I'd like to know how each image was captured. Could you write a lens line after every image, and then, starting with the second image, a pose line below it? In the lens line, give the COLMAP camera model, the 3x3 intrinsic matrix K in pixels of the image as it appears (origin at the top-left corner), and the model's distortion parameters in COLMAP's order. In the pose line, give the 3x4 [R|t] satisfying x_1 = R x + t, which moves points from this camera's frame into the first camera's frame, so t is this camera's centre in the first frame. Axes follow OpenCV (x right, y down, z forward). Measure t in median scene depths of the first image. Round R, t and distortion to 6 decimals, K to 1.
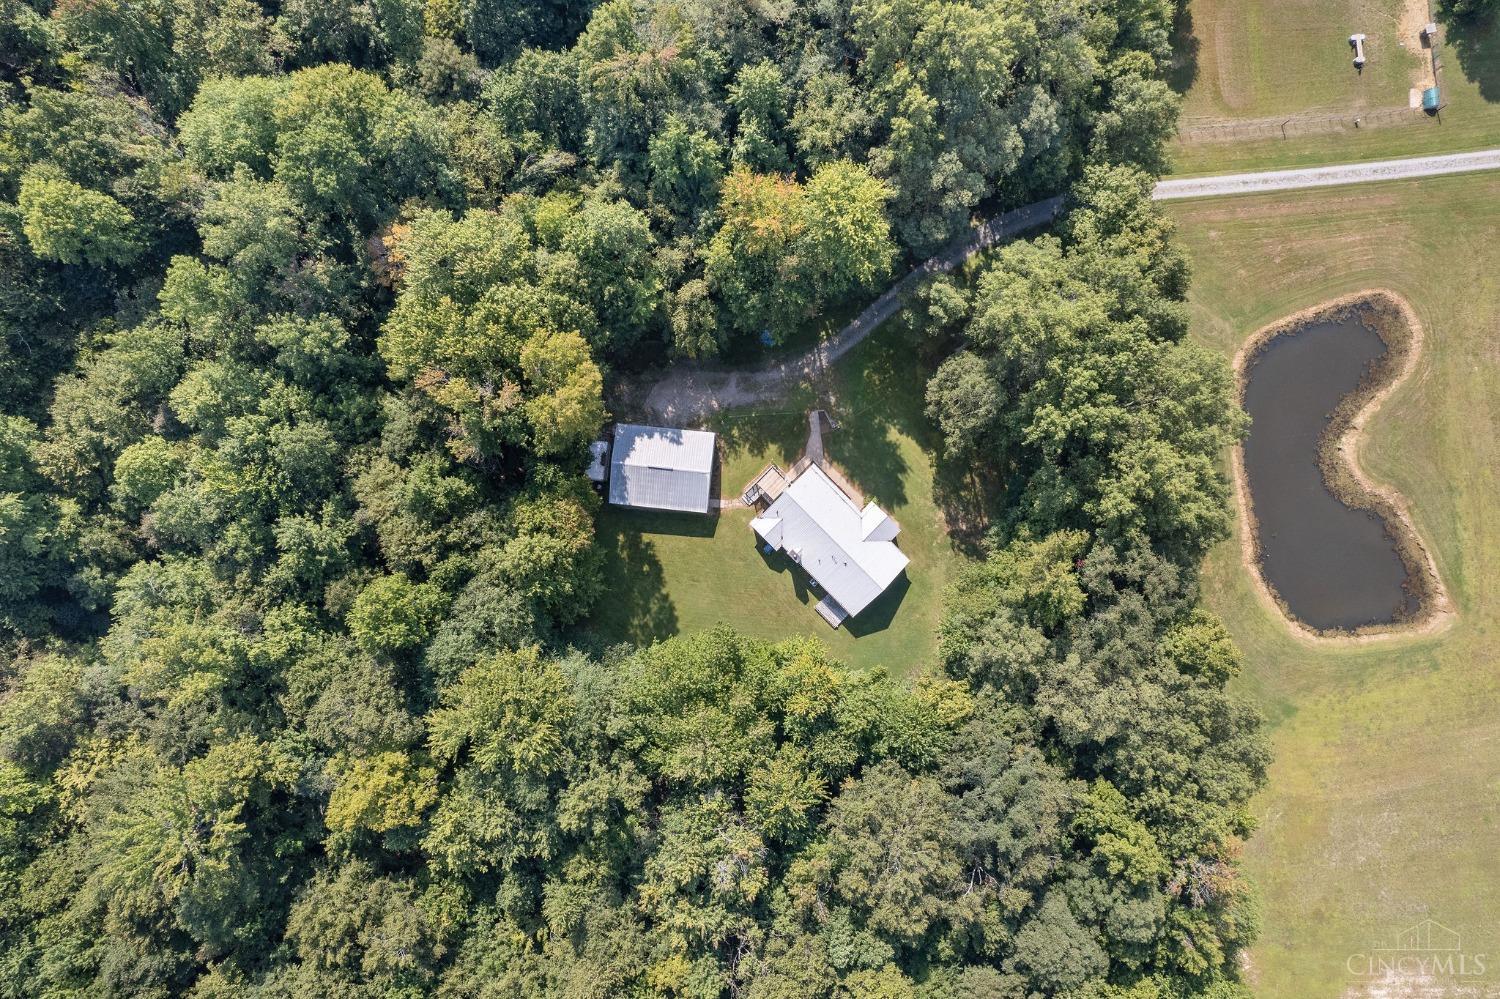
lens RADIAL K [[985.2, 0, 758.0], [0, 985.2, 506.2], [0, 0, 1]] dist [-0.077472, 0.070625]
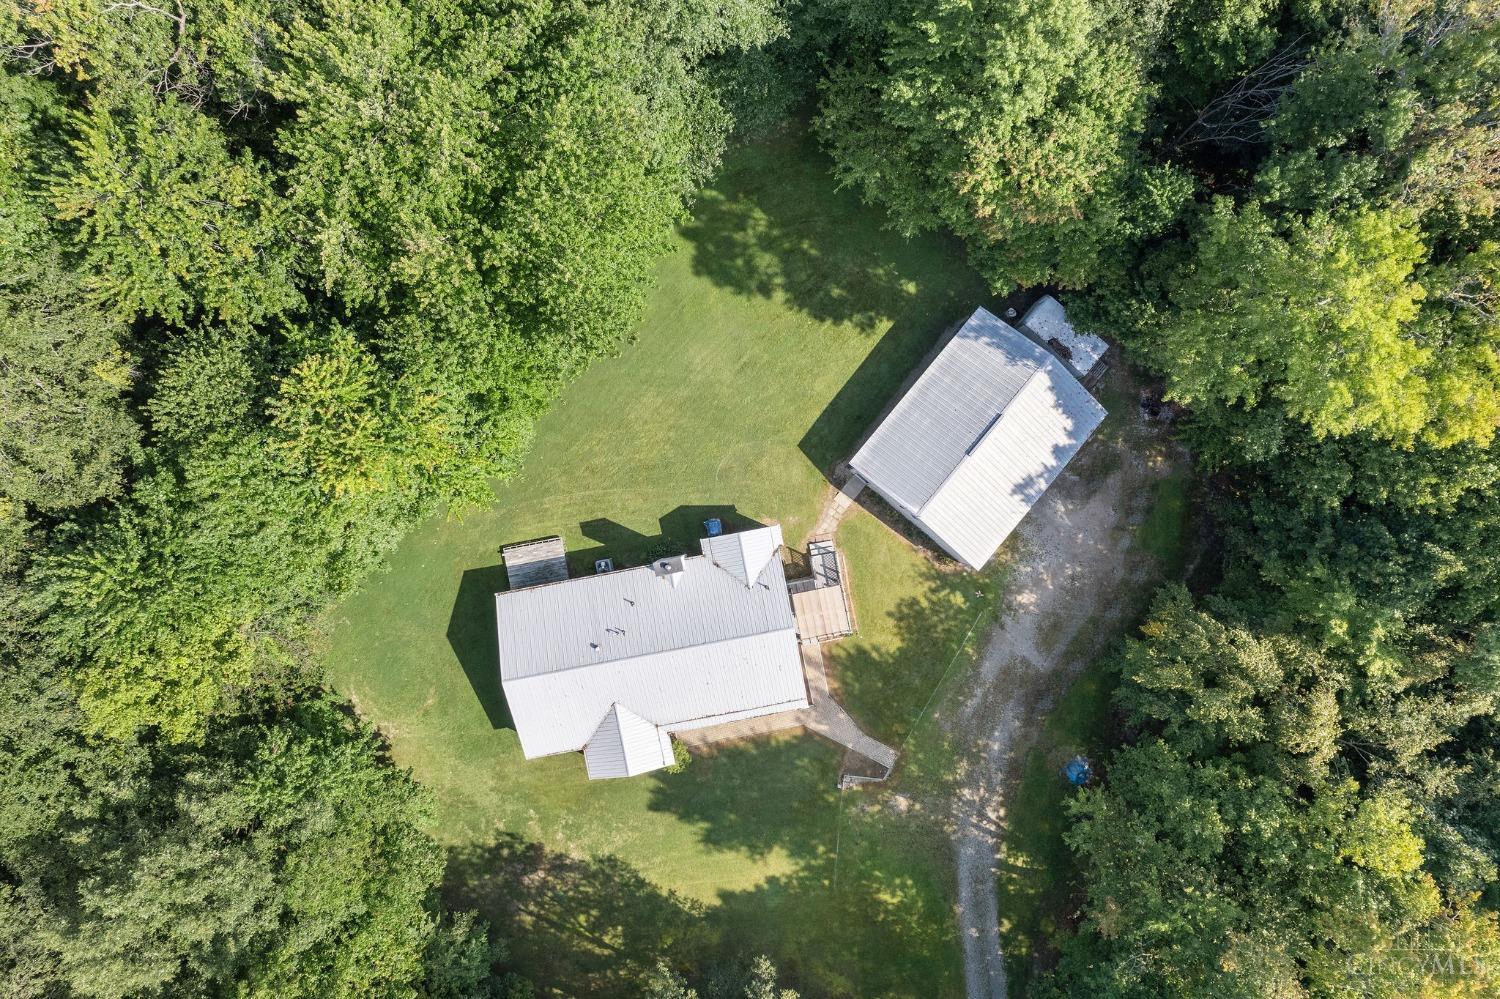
lens RADIAL K [[985.2, 0, 758.0], [0, 985.2, 506.2], [0, 0, 1]] dist [-0.077472, 0.070625]
pose [[-0.559112, 0.828955, -0.015104, -0.002832], [-0.829061, -0.559156, 0.001504, 0.030727], [-0.007199, 0.013363, 0.999885, 0.525652]]
